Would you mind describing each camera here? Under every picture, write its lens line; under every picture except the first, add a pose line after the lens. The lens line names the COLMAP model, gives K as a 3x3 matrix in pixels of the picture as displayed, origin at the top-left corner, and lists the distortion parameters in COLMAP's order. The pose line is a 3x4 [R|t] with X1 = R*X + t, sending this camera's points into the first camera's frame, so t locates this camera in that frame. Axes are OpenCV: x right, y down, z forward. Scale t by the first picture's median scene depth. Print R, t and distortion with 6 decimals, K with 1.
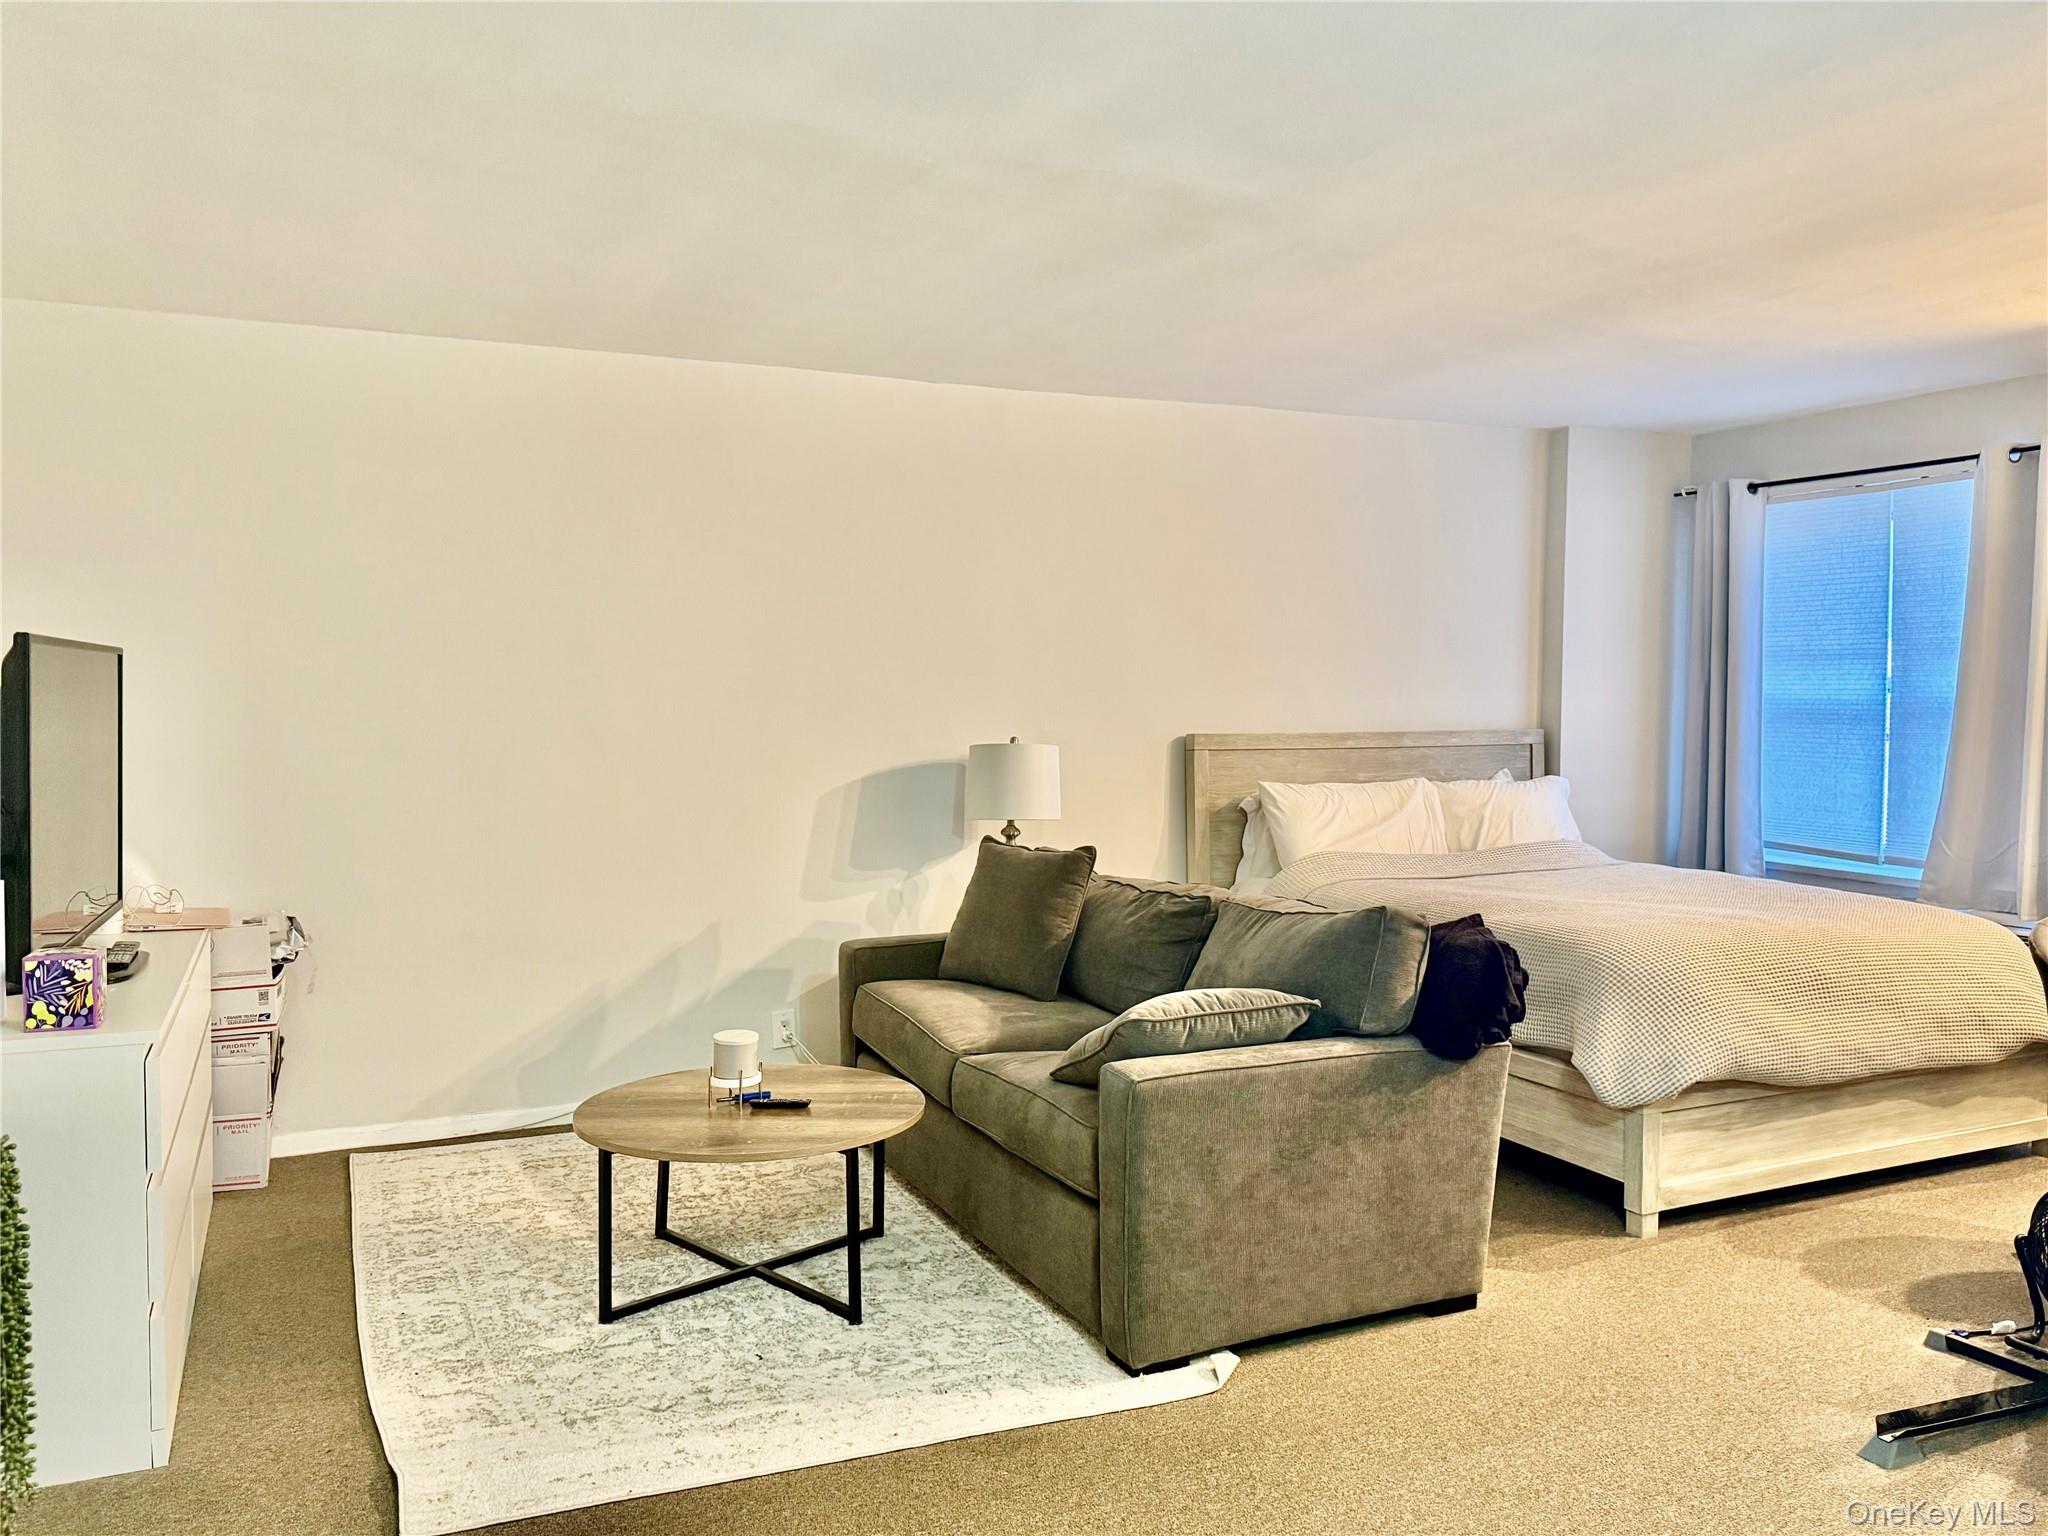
lens RADIAL K [[1582.7, 0, 1024.0], [0, 1582.7, 768.0], [0, 0, 1]] dist [0.003310, -0.011544]
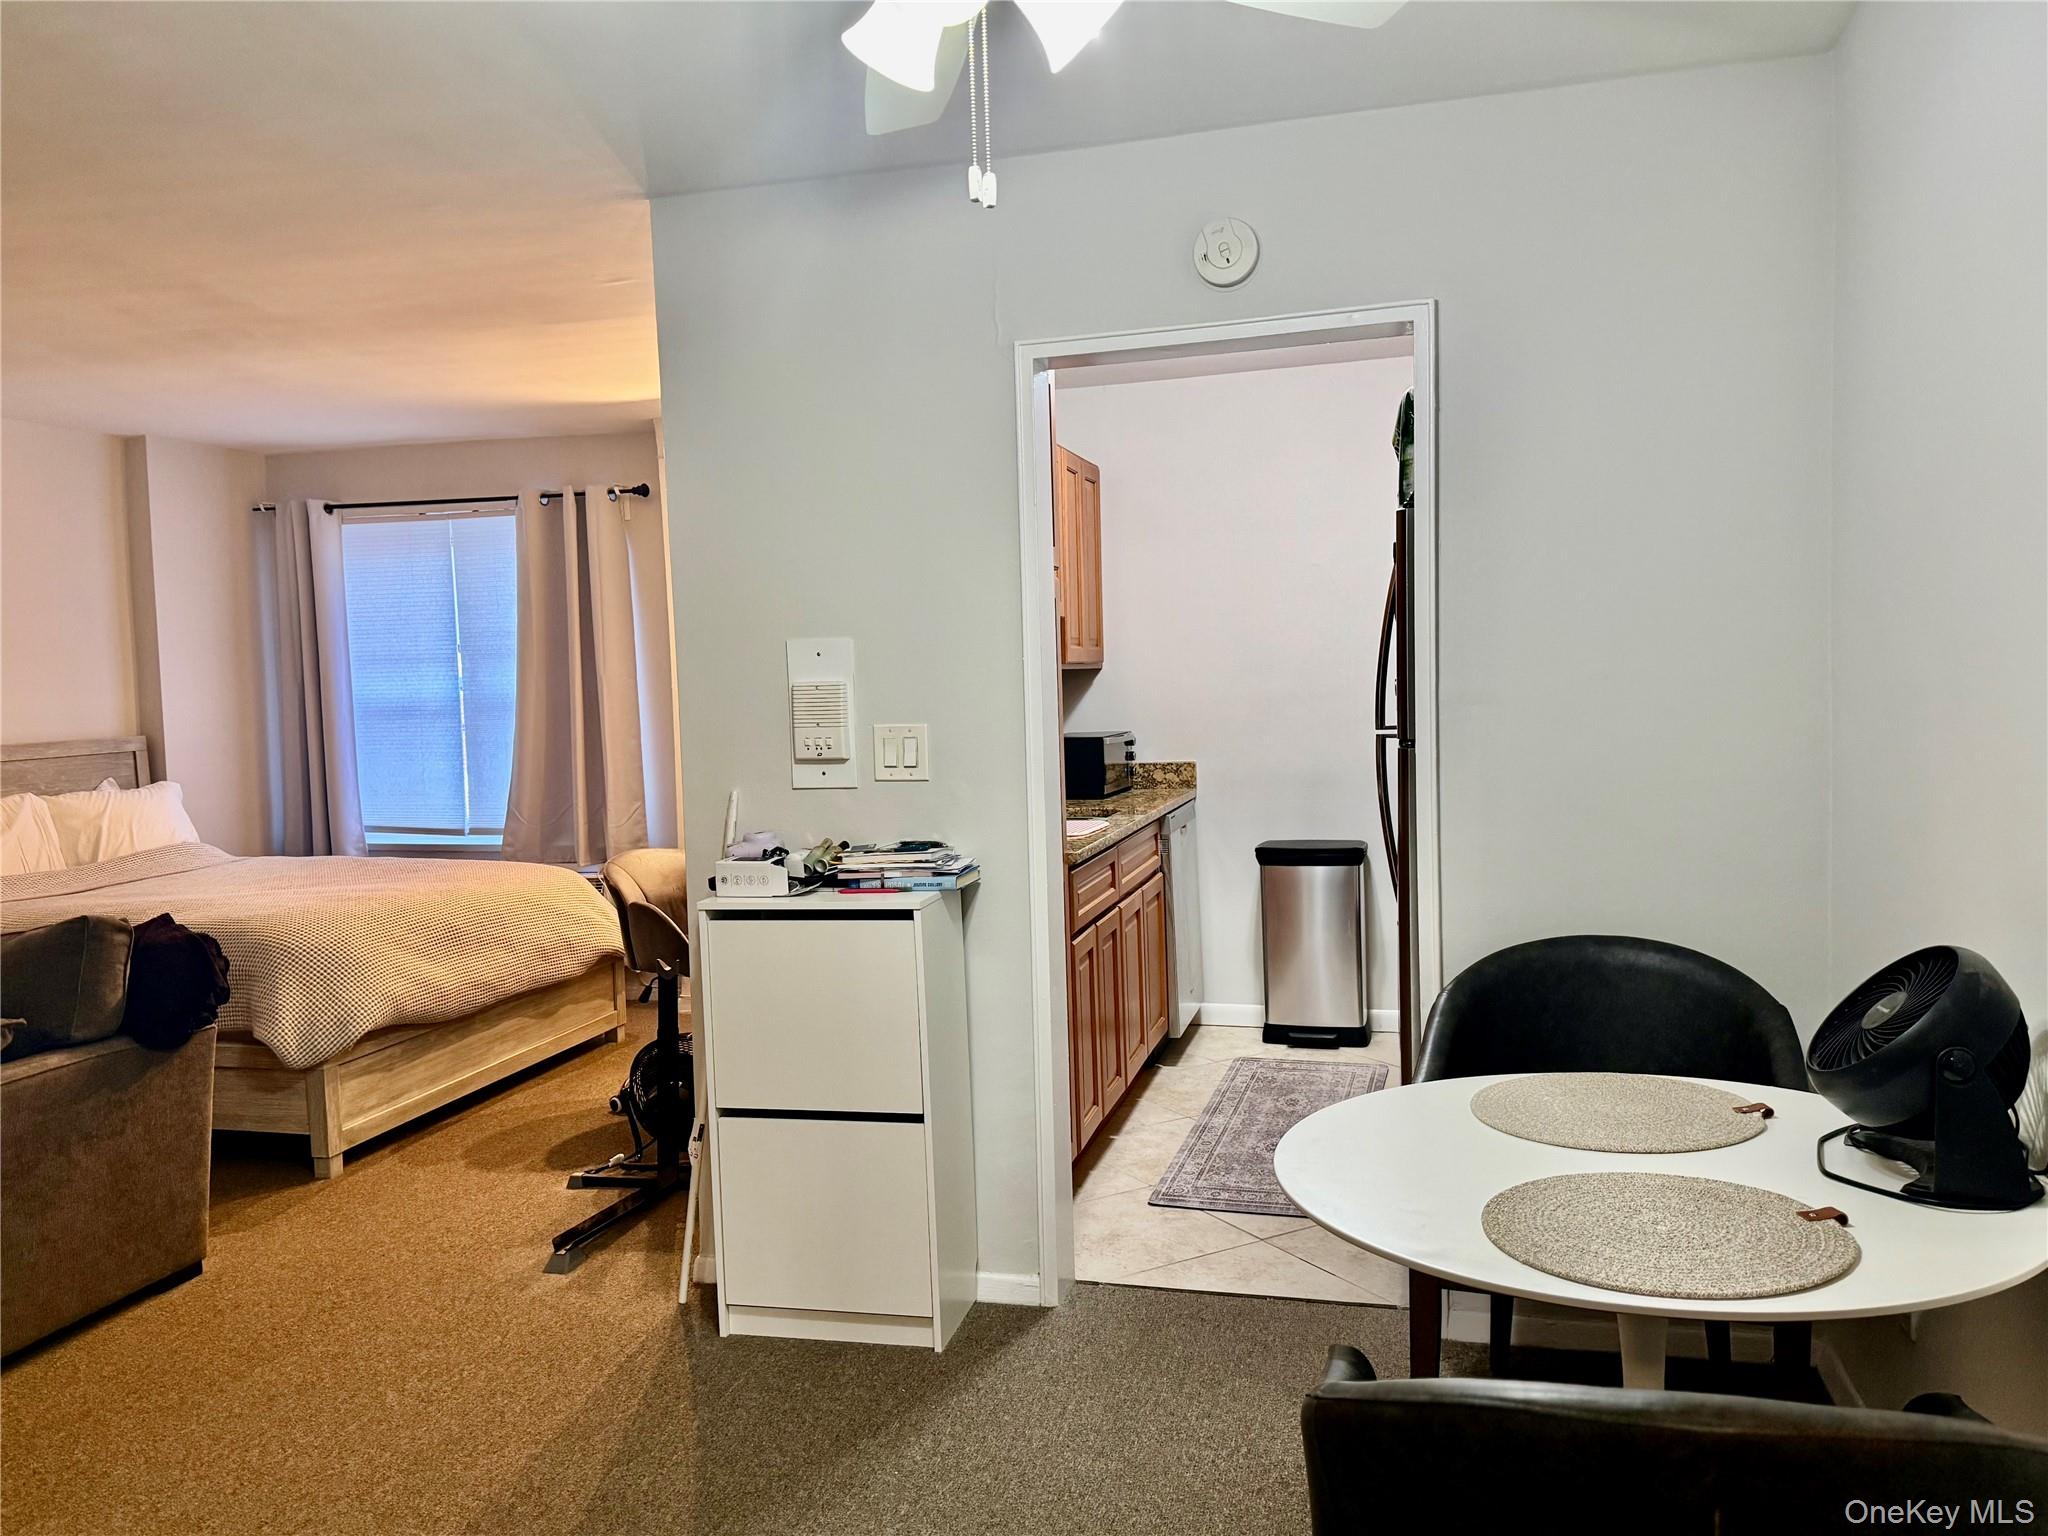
lens RADIAL K [[1555.5, 0, 1024.0], [0, 1555.5, 768.0], [0, 0, 1]] dist [0.000215, -0.000025]
pose [[0.637426, -0.067736, 0.767529, -0.131205], [0.063972, 0.997342, 0.034890, -0.005189], [-0.767852, 0.026861, 0.640064, -0.109371]]
